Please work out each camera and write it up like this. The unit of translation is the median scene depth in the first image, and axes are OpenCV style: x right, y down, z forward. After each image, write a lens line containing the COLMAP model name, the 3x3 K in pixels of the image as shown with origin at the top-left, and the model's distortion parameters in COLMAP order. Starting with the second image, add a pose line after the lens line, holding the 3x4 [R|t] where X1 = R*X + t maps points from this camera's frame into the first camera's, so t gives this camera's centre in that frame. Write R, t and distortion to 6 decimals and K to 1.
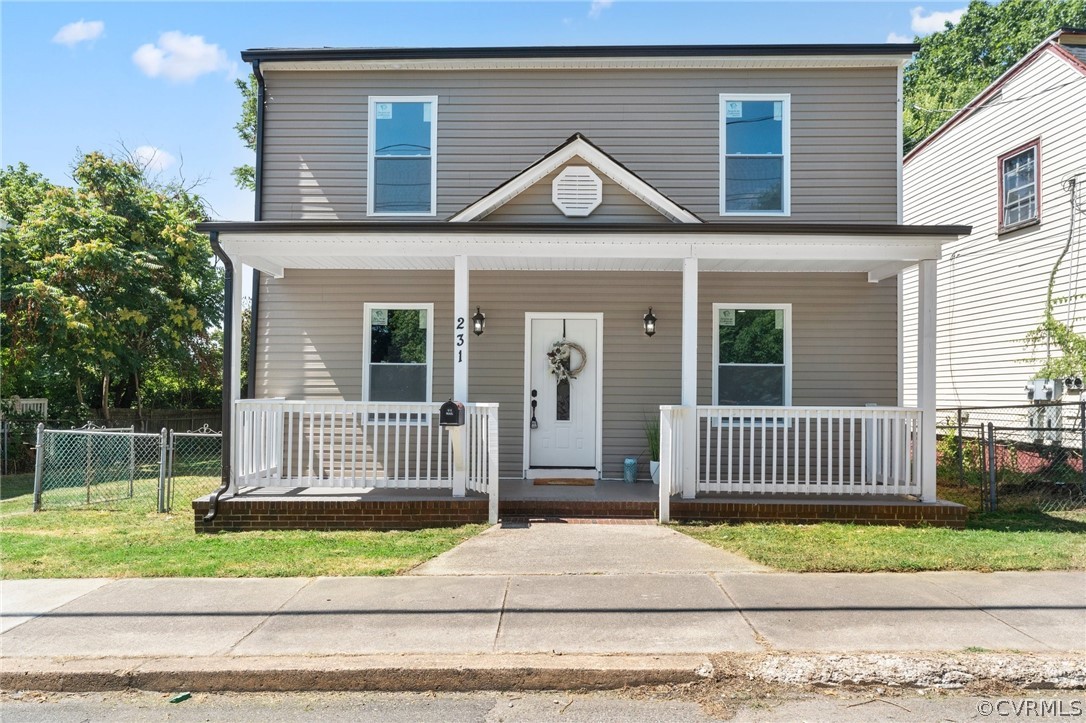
lens RADIAL K [[614.1, 0, 543.6], [0, 614.1, 405.8], [0, 0, 1]] dist [0.000641, -0.000436]
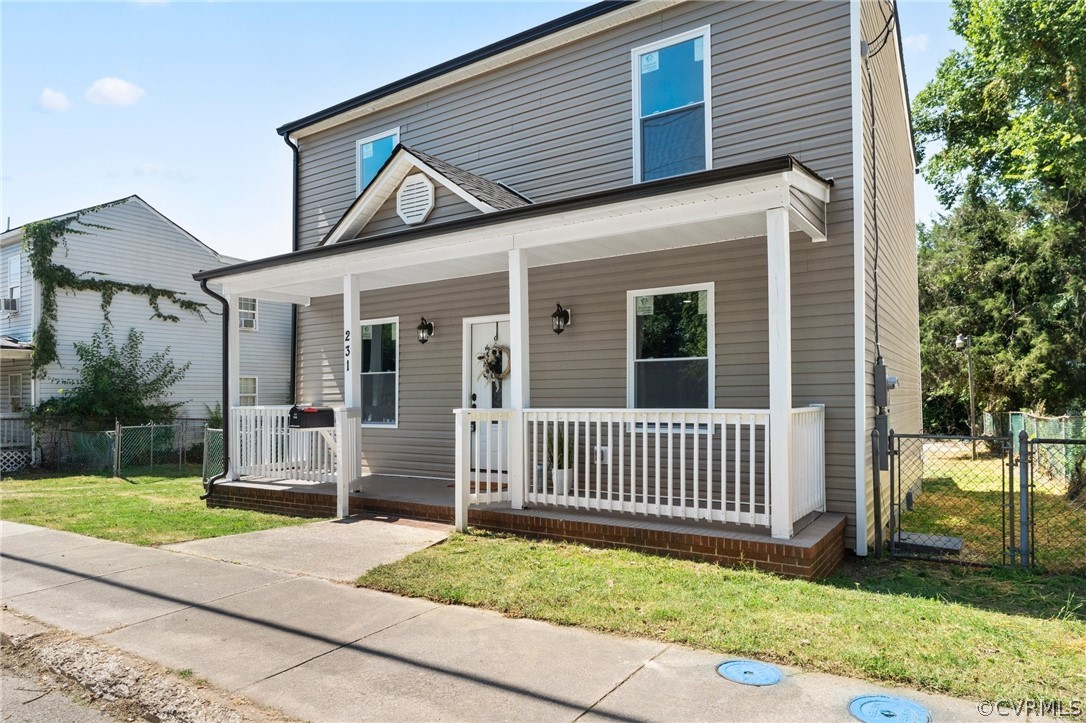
lens RADIAL K [[622.1, 0, 542.9], [0, 622.1, 410.3], [0, 0, 1]] dist [0.000652, -0.000715]
pose [[0.864437, -0.005086, -0.502715, 0.756717], [0.006502, 0.999978, 0.001065, 0.001268], [0.502698, -0.004189, 0.864452, 0.211767]]
